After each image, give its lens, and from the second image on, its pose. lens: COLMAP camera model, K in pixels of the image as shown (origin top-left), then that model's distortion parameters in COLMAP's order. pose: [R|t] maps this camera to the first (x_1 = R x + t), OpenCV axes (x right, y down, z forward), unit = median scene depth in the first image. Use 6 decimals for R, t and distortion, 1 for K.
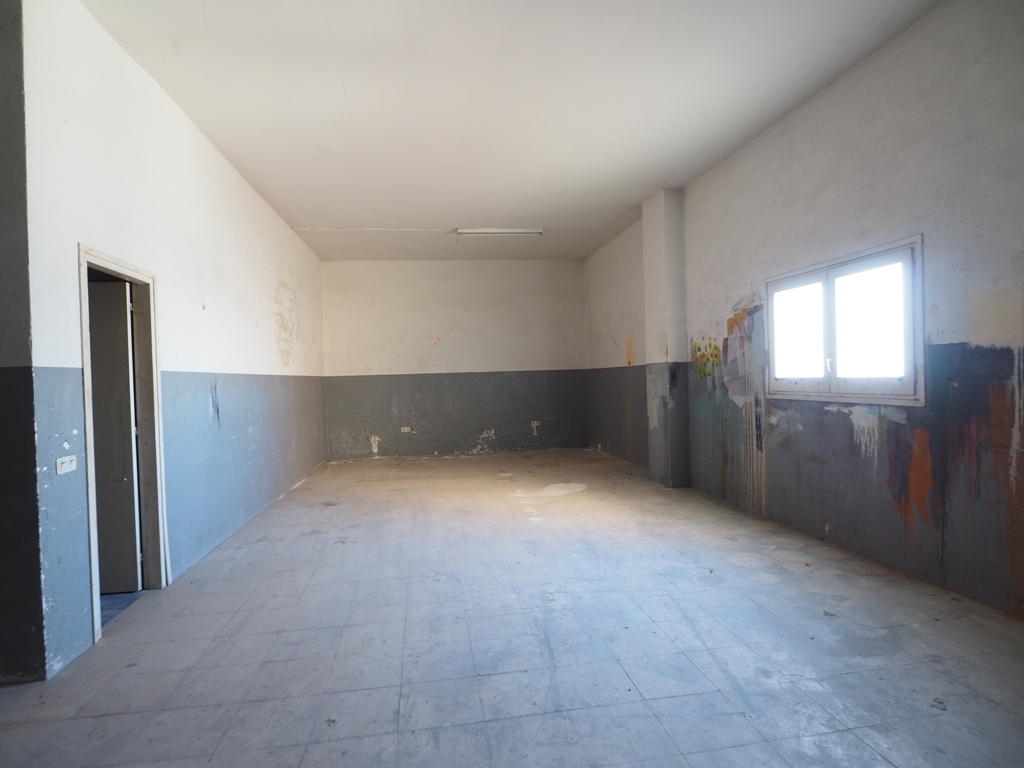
lens RADIAL K [[554.7, 0, 505.3], [0, 554.7, 387.9], [0, 0, 1]] dist [-0.011708, -0.001397]
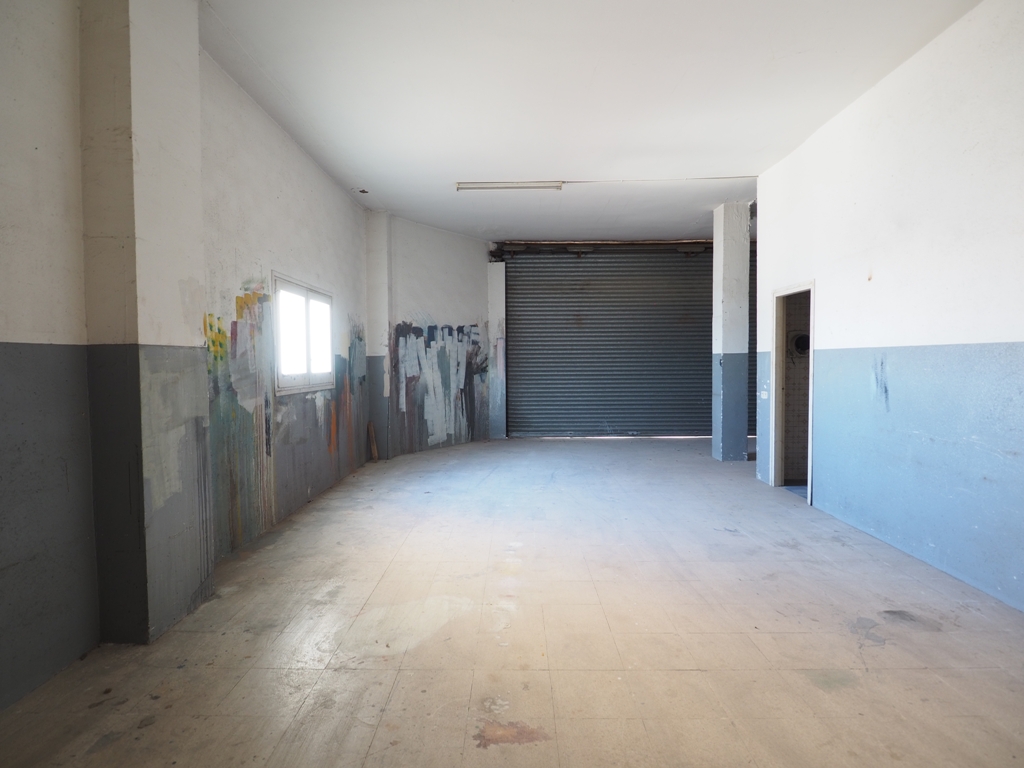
lens RADIAL K [[554.7, 0, 505.3], [0, 554.7, 387.9], [0, 0, 1]] dist [-0.011708, -0.001397]
pose [[-0.984884, 0.029023, 0.170767, -0.075290], [0.039871, 0.997375, 0.060442, -0.036156], [-0.168565, 0.066337, -0.983456, 1.805576]]
